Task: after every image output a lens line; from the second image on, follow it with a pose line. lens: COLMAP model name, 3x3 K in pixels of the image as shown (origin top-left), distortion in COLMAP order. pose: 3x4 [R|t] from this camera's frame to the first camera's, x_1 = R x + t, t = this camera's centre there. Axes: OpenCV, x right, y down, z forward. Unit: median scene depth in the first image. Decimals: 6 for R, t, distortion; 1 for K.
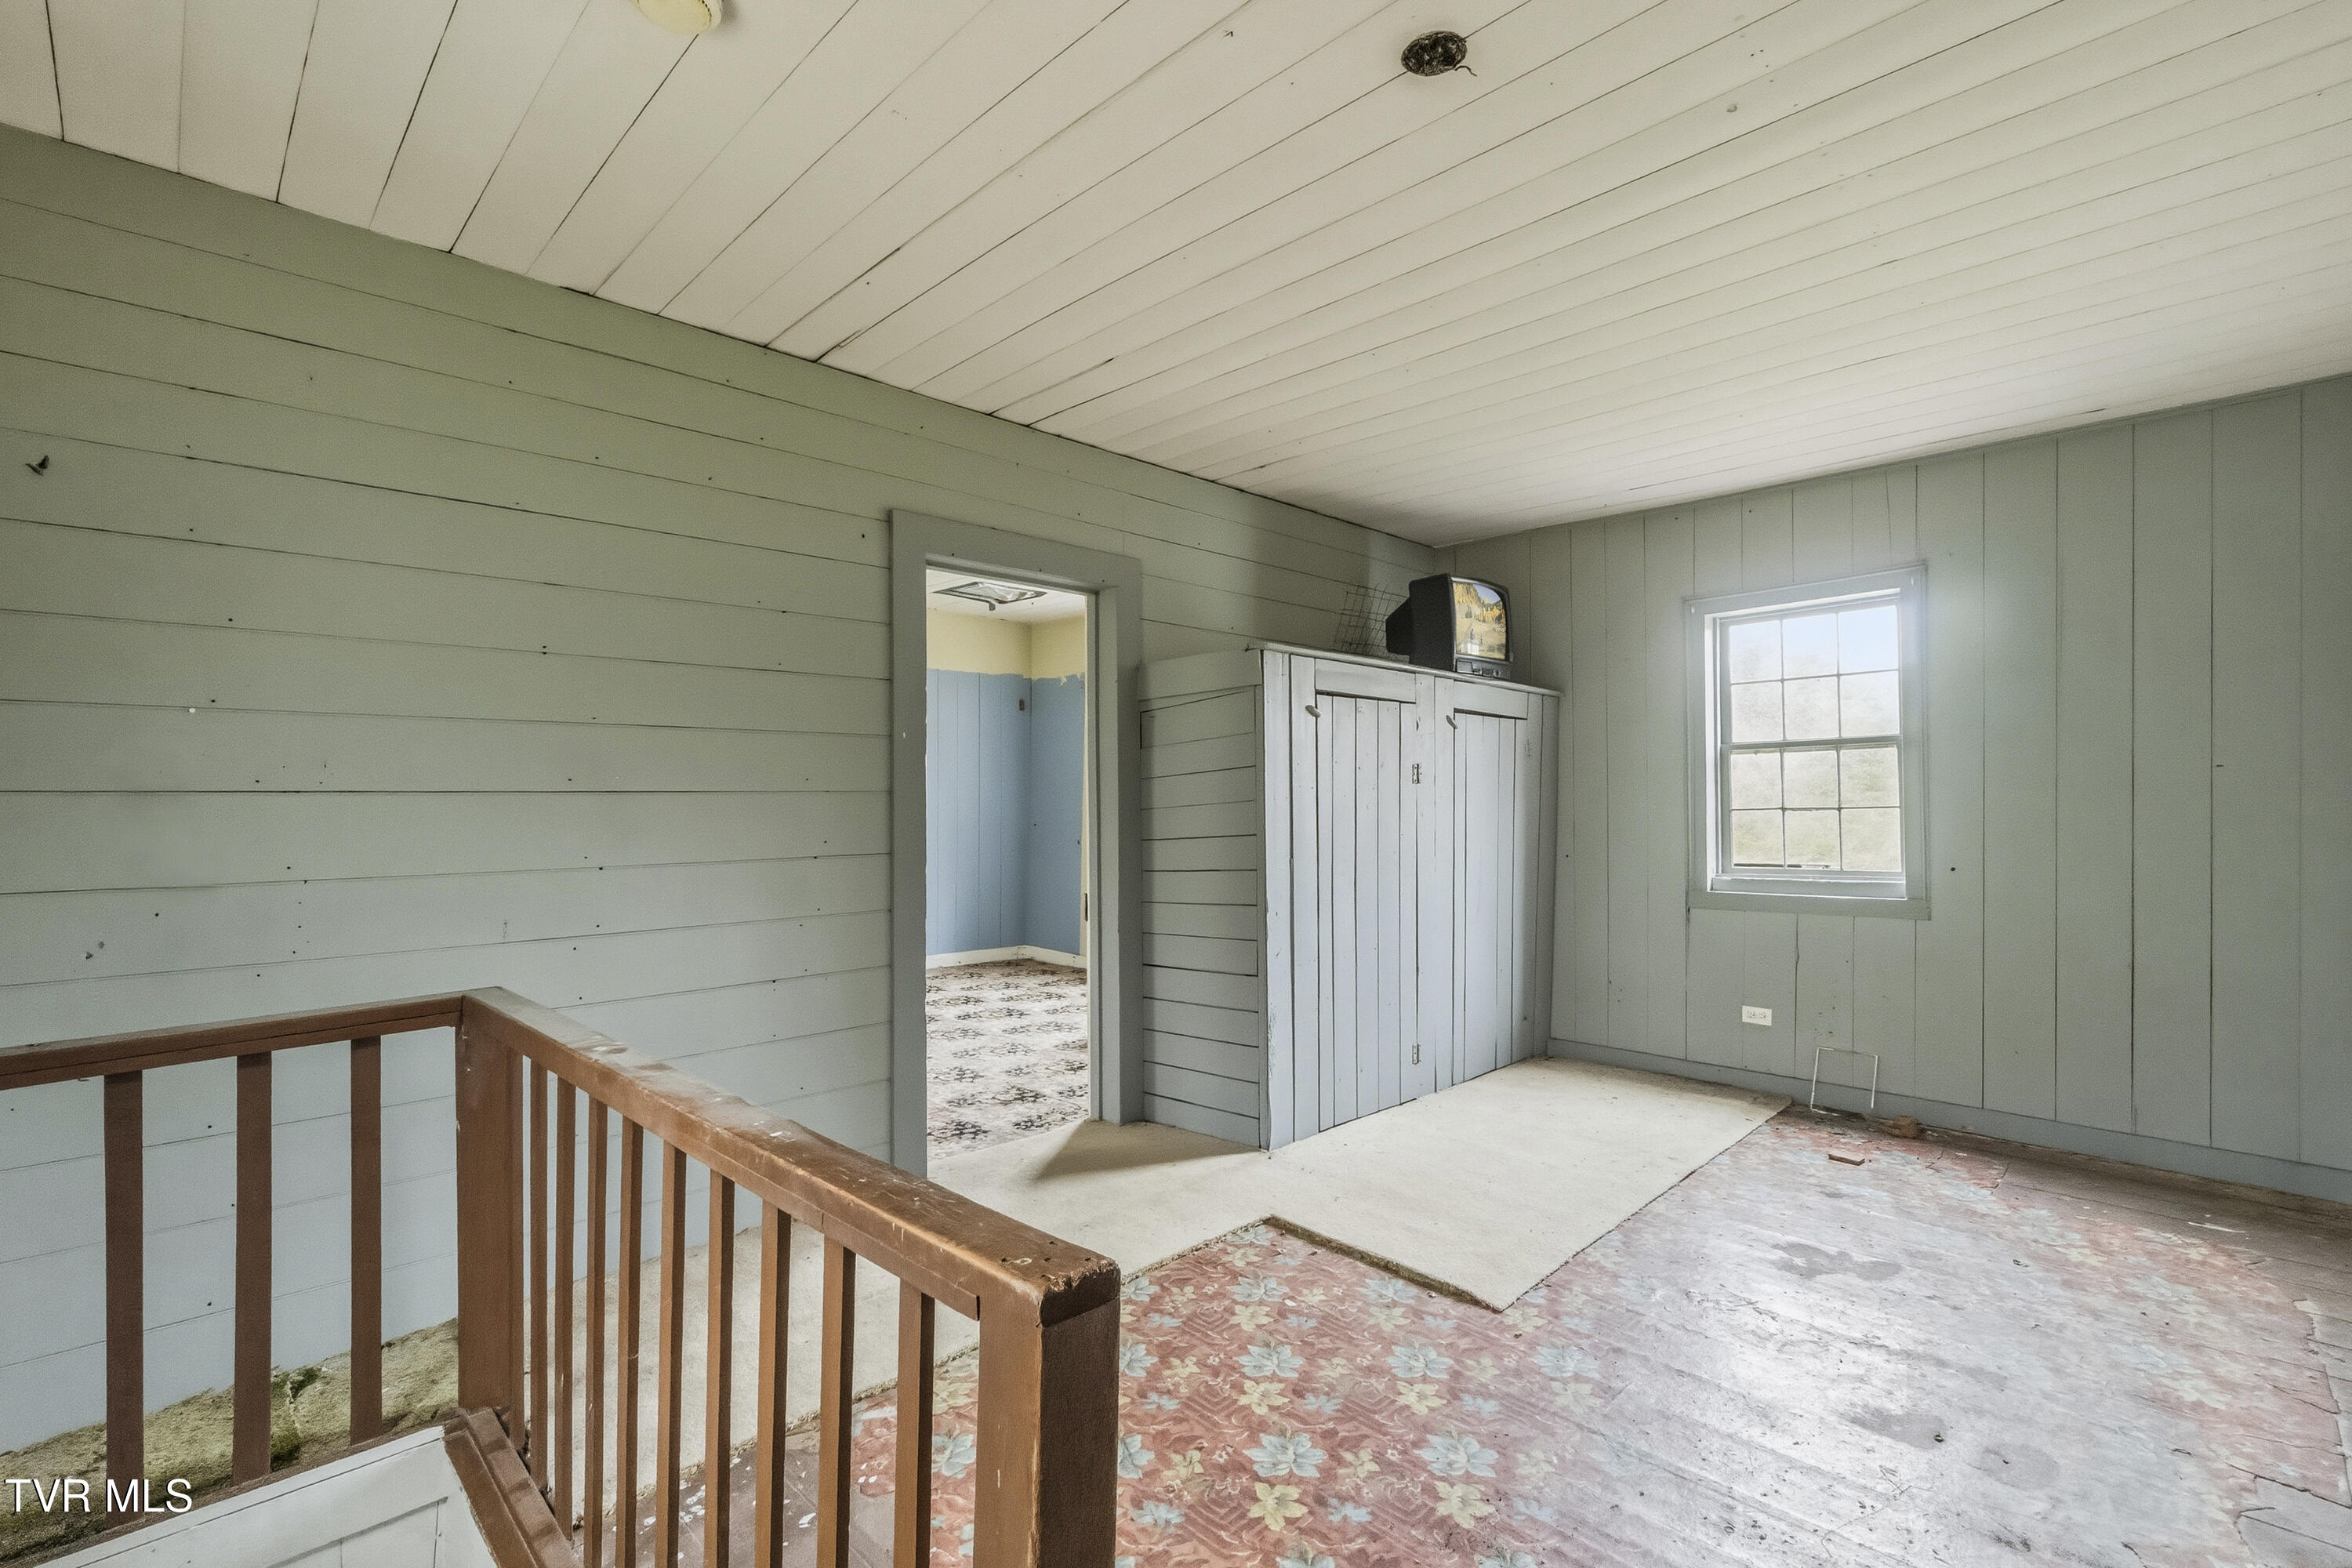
lens RADIAL K [[1043.0, 0, 1183.0], [0, 1043.0, 798.4], [0, 0, 1]] dist [-0.005176, 0.000743]
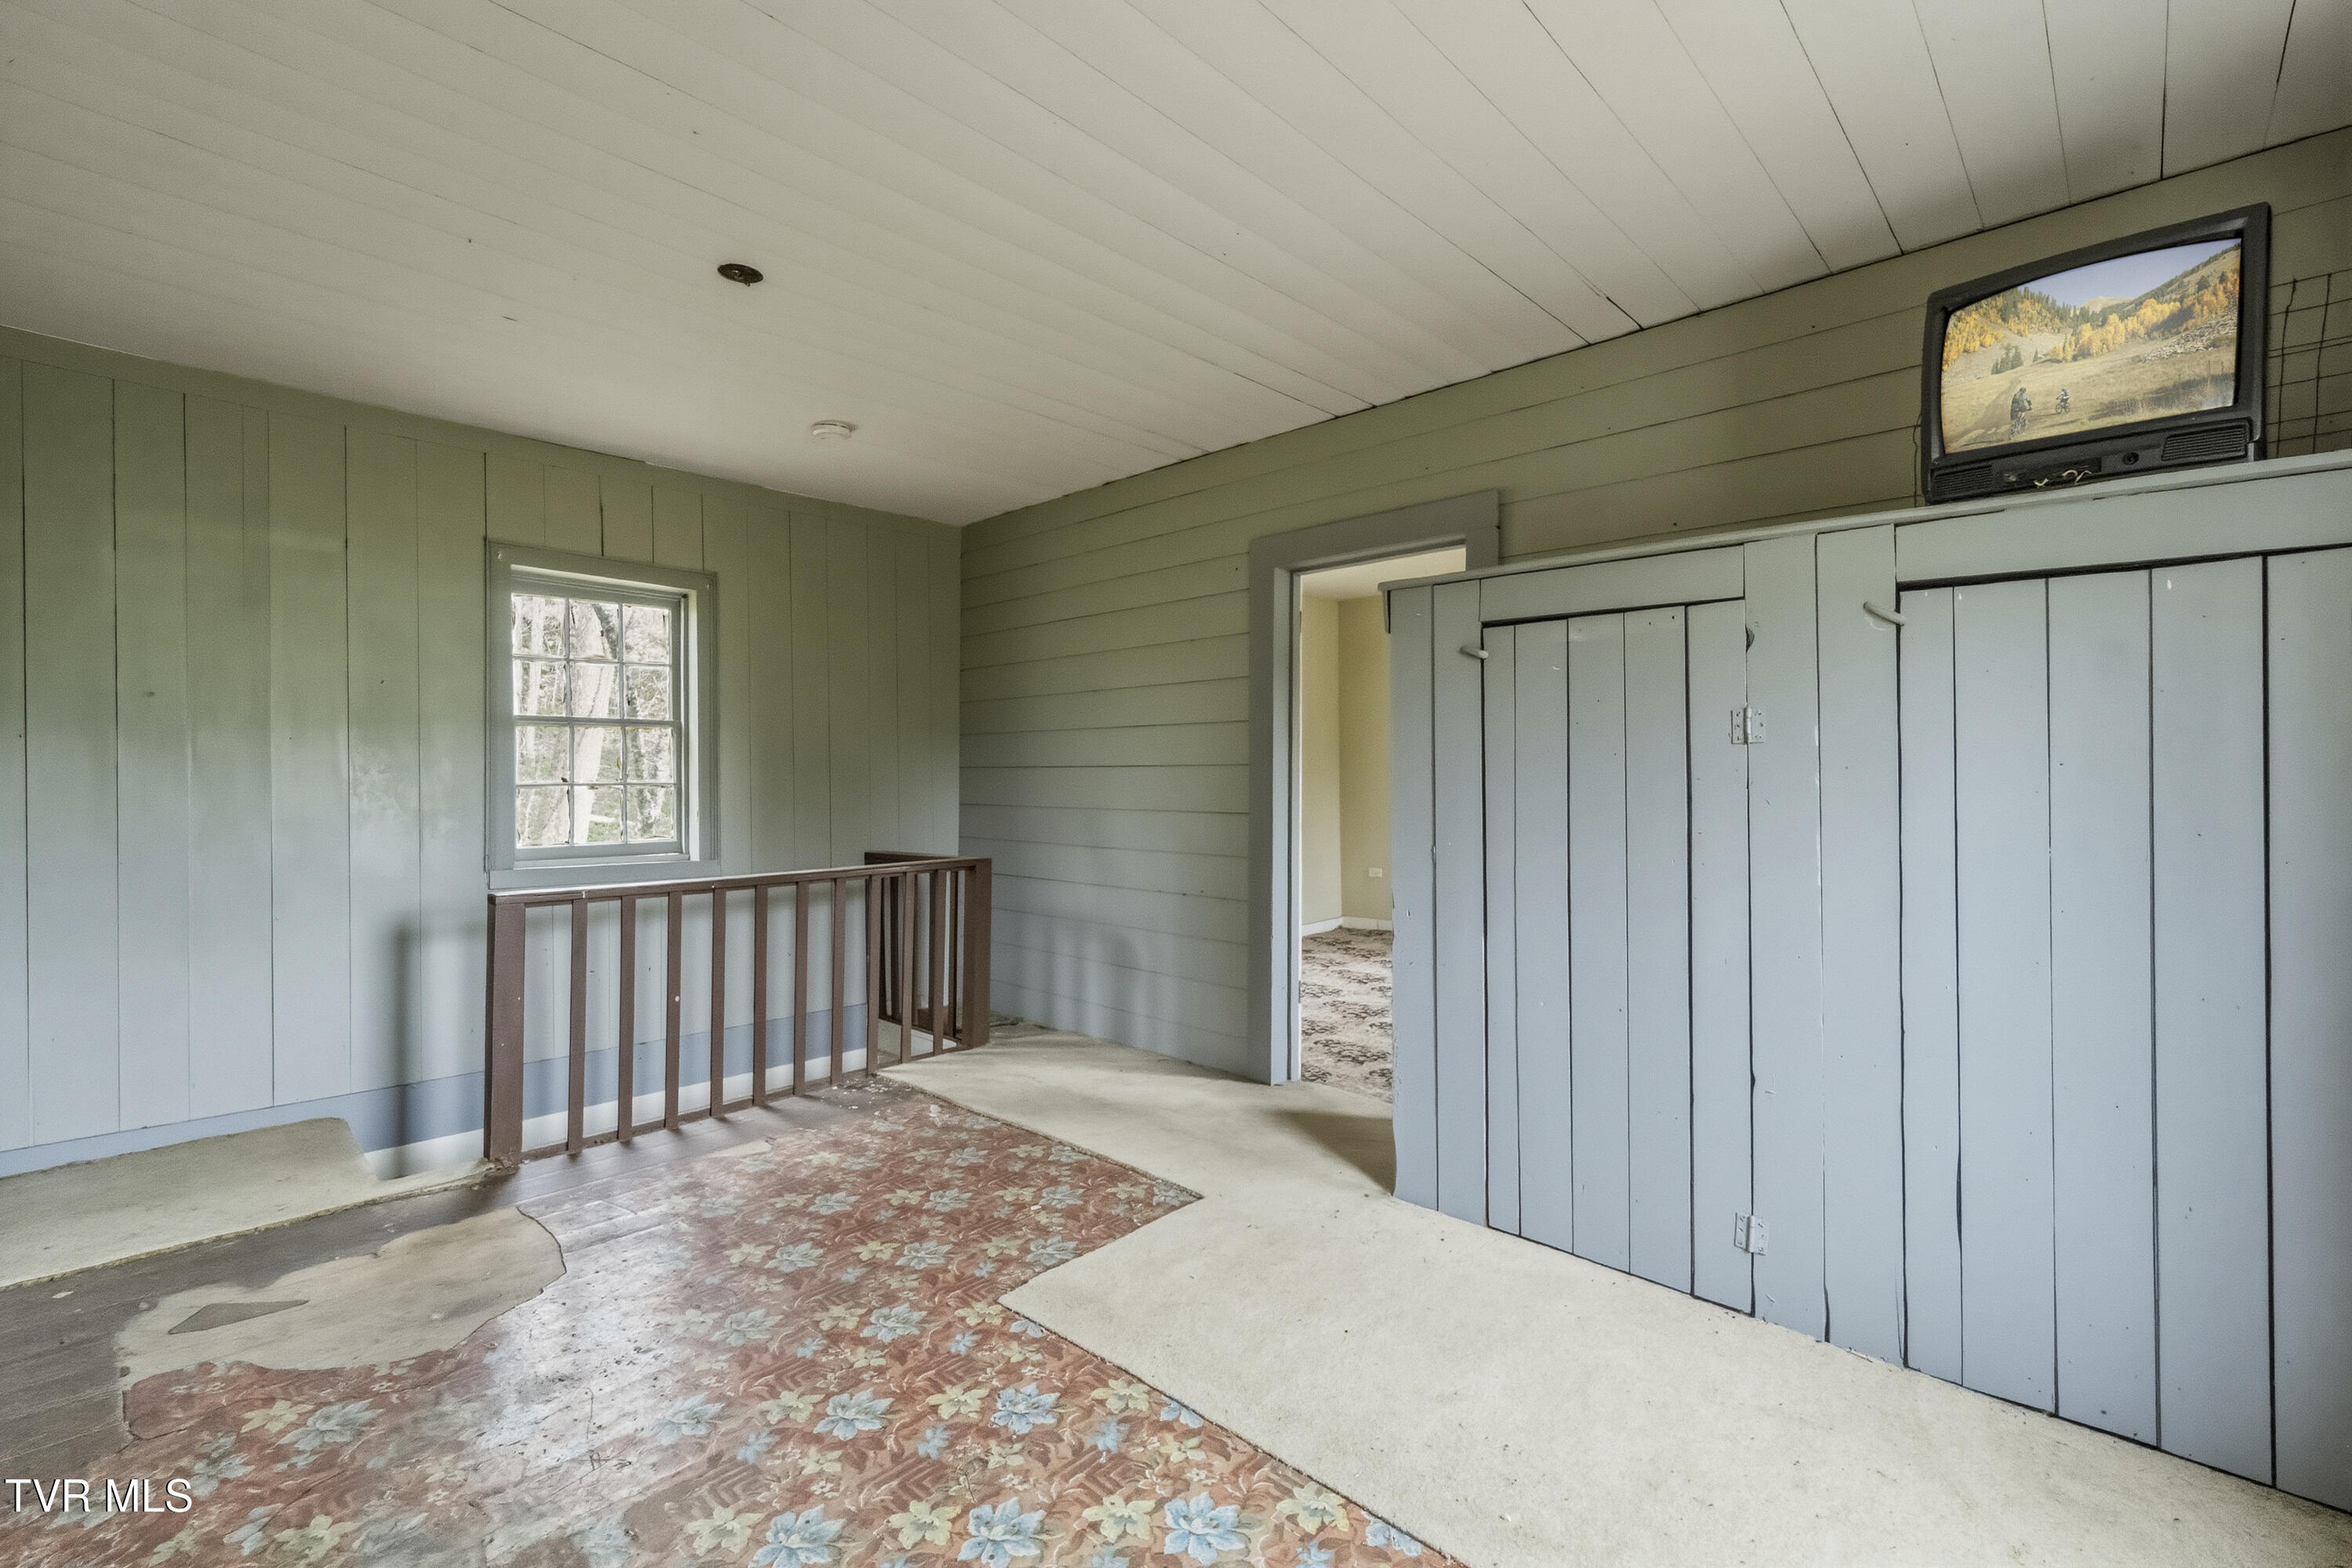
lens RADIAL K [[1043.0, 0, 1194.9], [0, 1043.0, 764.8], [0, 0, 1]] dist [-0.005176, 0.000743]
pose [[0.037265, 0.002107, -0.999303, 1.252593], [0.007106, 0.999972, 0.002373, -0.011296], [0.999280, -0.007189, 0.037249, 1.122005]]
